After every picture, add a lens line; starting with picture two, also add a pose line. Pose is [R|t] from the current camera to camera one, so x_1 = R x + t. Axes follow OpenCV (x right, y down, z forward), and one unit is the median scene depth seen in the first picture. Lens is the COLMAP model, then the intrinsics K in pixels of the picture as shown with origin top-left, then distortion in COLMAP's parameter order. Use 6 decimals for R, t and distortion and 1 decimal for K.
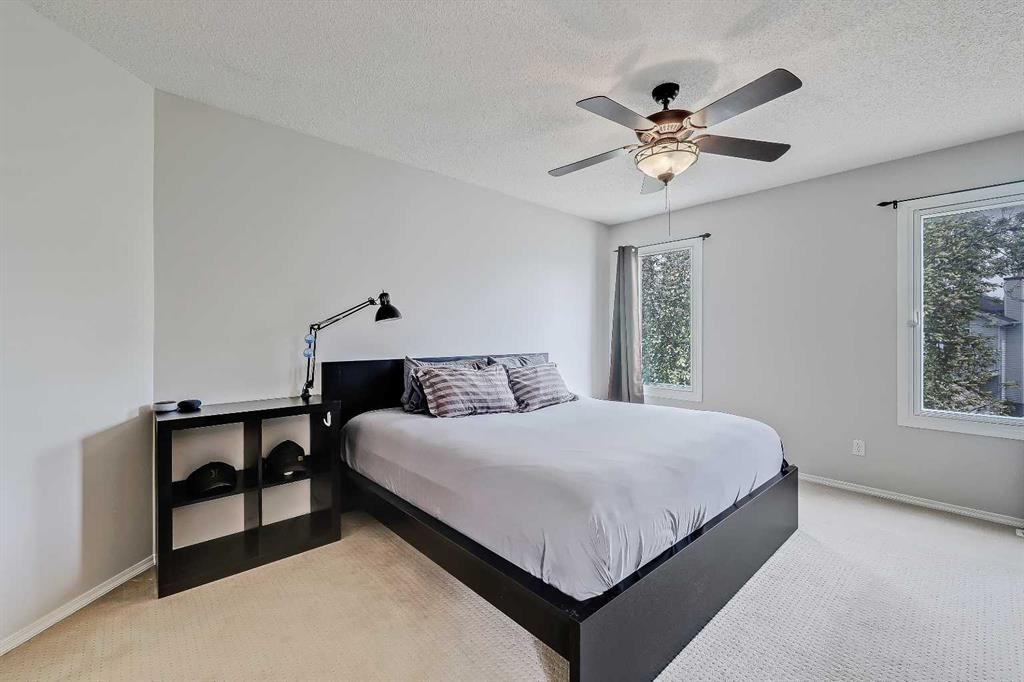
lens RADIAL K [[418.2, 0, 512.6], [0, 418.2, 336.6], [0, 0, 1]] dist [0.001934, 0.000200]
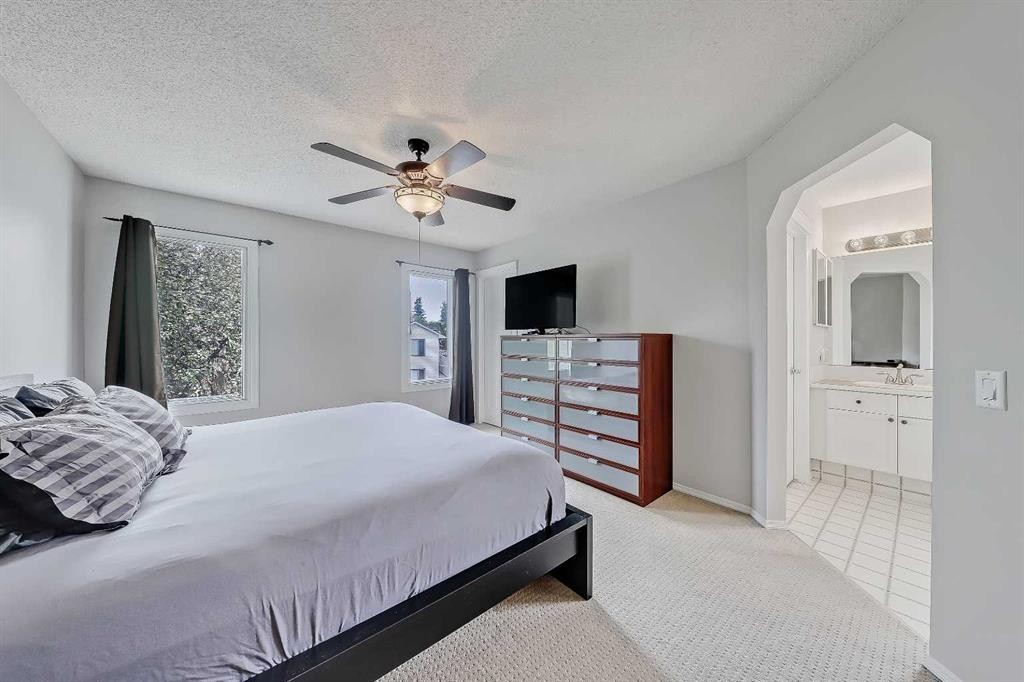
lens RADIAL K [[348.4, 0, 510.9], [0, 348.4, 339.8], [0, 0, 1]] dist [-0.001302, -0.000109]
pose [[0.025064, -0.000822, 0.999686, -0.470298], [0.004336, 0.999990, 0.000714, -0.003329], [-0.999676, 0.004317, 0.025068, 0.497095]]
